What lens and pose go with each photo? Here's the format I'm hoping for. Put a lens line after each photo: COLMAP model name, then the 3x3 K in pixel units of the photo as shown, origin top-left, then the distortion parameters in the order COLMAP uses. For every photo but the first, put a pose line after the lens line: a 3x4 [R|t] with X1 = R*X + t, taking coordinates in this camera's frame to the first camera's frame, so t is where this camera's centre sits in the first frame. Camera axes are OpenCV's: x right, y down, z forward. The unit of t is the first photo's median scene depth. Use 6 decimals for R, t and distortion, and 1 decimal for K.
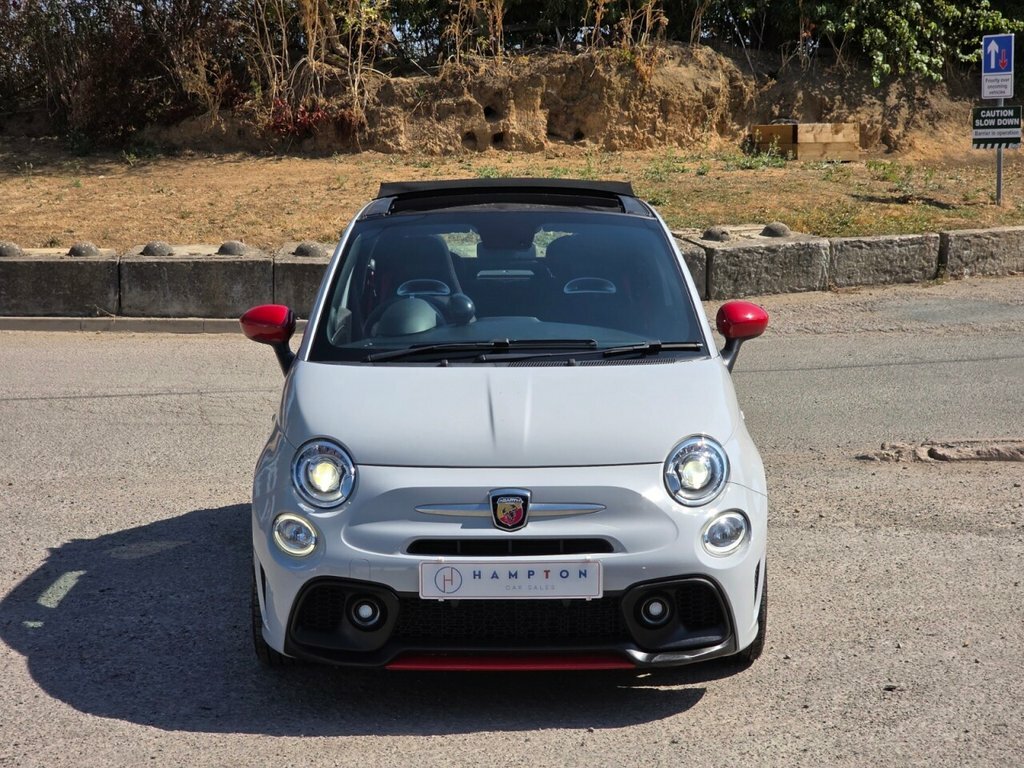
lens RADIAL K [[2111.5, 0, 492.3], [0, 2111.5, 391.0], [0, 0, 1]] dist [0.029356, 0.000000]
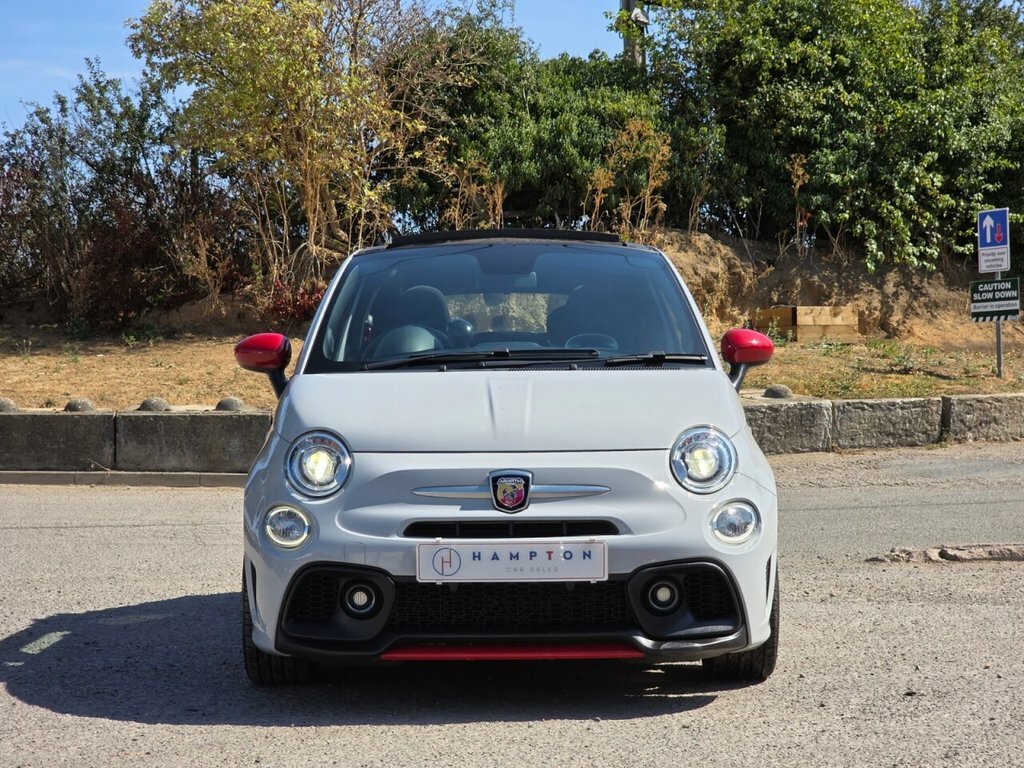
lens RADIAL K [[2111.5, 0, 512.0], [0, 2111.5, 379.4], [0, 0, 1]] dist [0.029356, 0.000000]
pose [[0.999954, -0.002859, 0.009175, 0.000079], [0.004067, 0.990917, -0.134416, 0.067906], [-0.008707, 0.134447, 0.990883, 0.019376]]
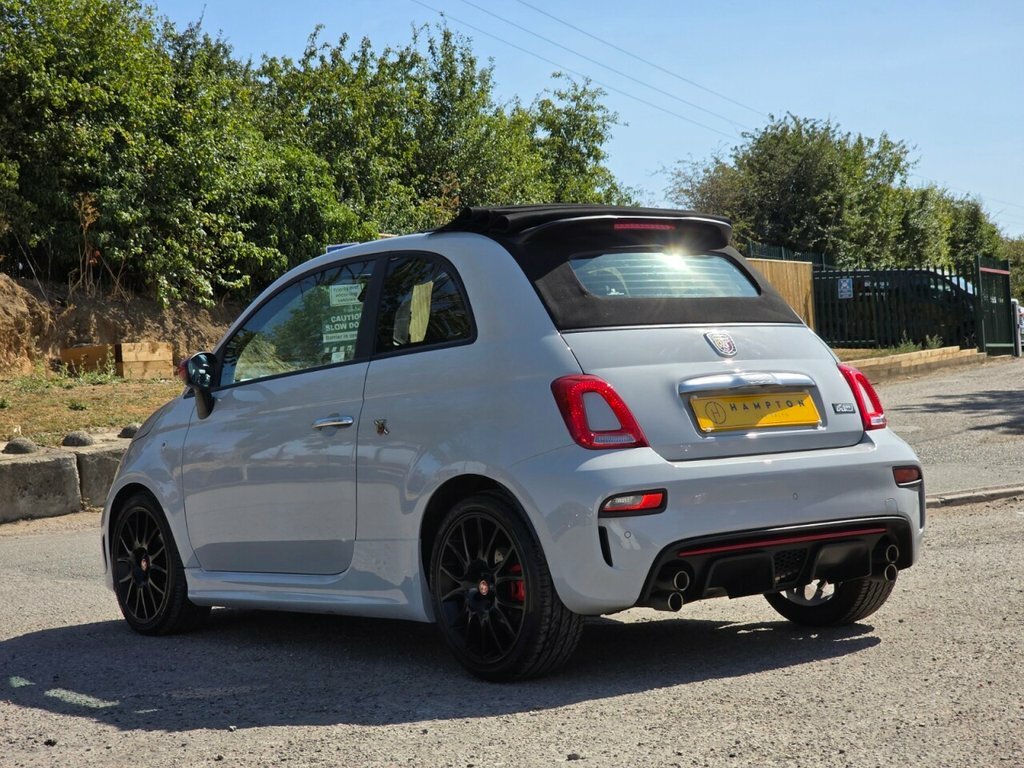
lens RADIAL K [[2111.5, 0, 586.9], [0, 2111.5, 320.6], [0, 0, 1]] dist [0.029356, 0.000000]
pose [[0.810054, -0.023086, 0.585901, -0.420192], [0.134288, 0.979971, -0.147052, 0.063586], [-0.570771, 0.197799, 0.796929, 0.122991]]
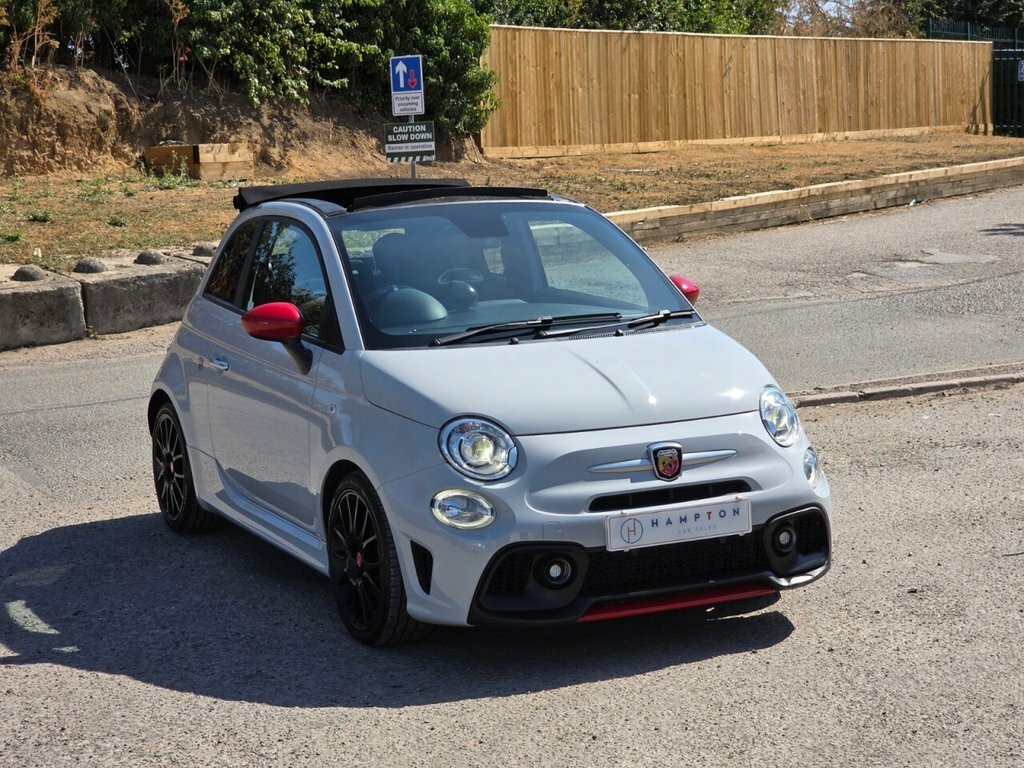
lens RADIAL K [[2111.5, 0, 581.6], [0, 2111.5, 363.0], [0, 0, 1]] dist [0.029356, 0.000000]
pose [[0.886643, -0.070665, 0.457024, -0.264696], [0.084204, 0.996405, -0.009295, 0.005880], [-0.454724, 0.046725, 0.889406, 0.022773]]
